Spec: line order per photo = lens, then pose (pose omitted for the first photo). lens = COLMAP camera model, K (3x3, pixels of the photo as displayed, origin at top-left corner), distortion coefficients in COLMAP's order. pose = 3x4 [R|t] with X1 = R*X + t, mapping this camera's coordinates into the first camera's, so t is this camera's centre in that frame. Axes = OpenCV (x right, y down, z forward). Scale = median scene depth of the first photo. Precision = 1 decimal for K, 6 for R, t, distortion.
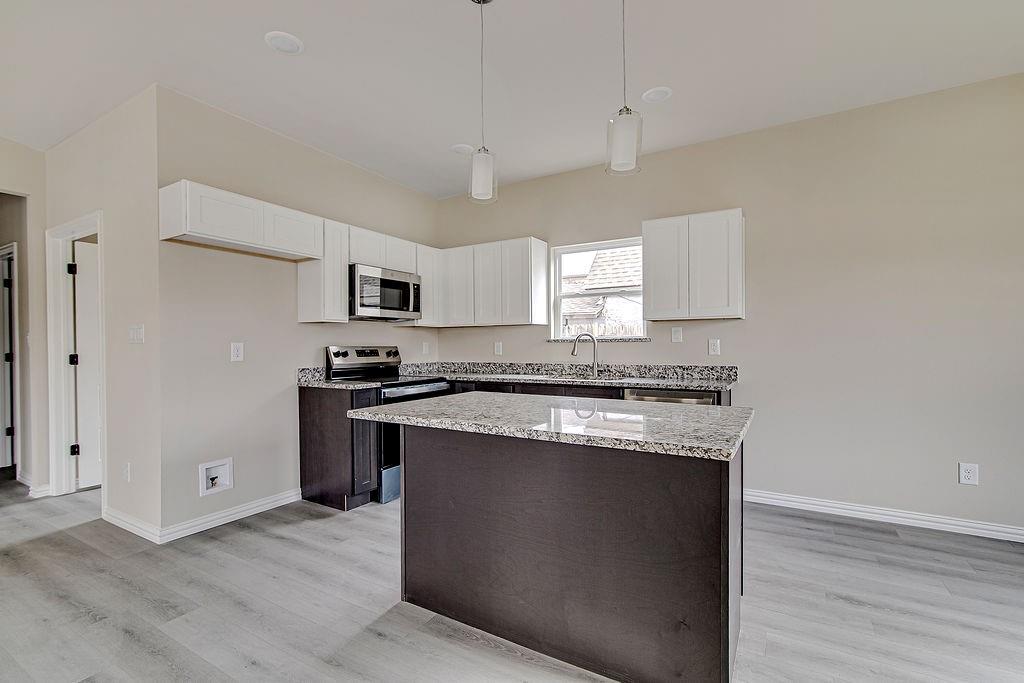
lens RADIAL K [[464.1, 0, 513.0], [0, 464.1, 346.0], [0, 0, 1]] dist [-0.000681, 0.000072]
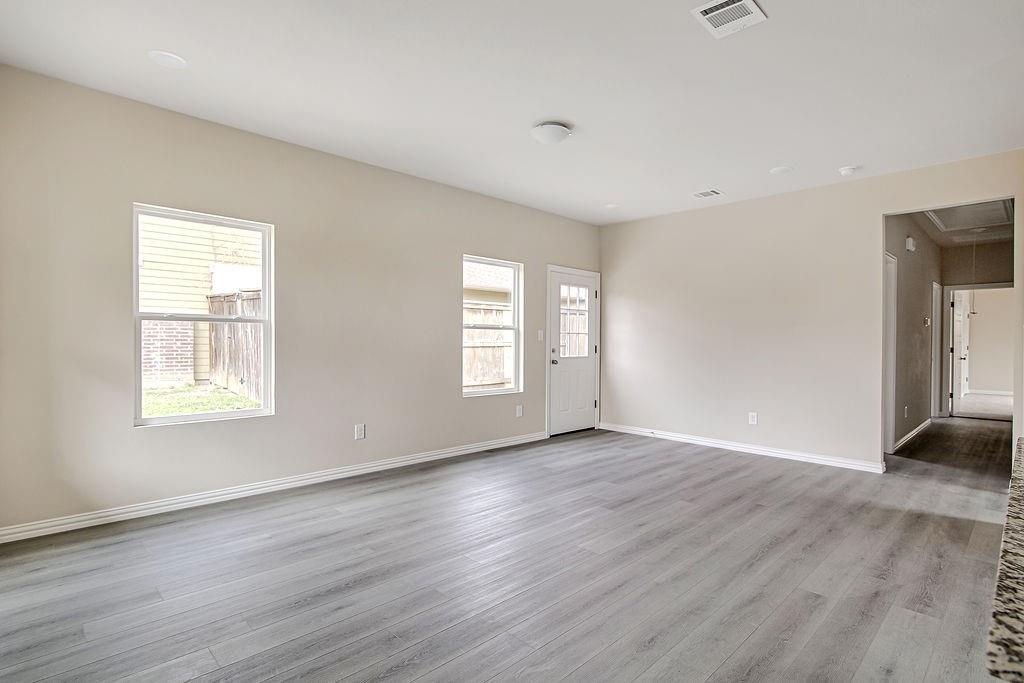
lens RADIAL K [[464.1, 0, 514.5], [0, 464.1, 347.0], [0, 0, 1]] dist [-0.000681, 0.000072]
pose [[-0.292876, 0.001409, -0.956149, 0.268639], [-0.000740, 0.999998, 0.001700, 0.001268], [0.956150, 0.001206, -0.292874, 0.240844]]
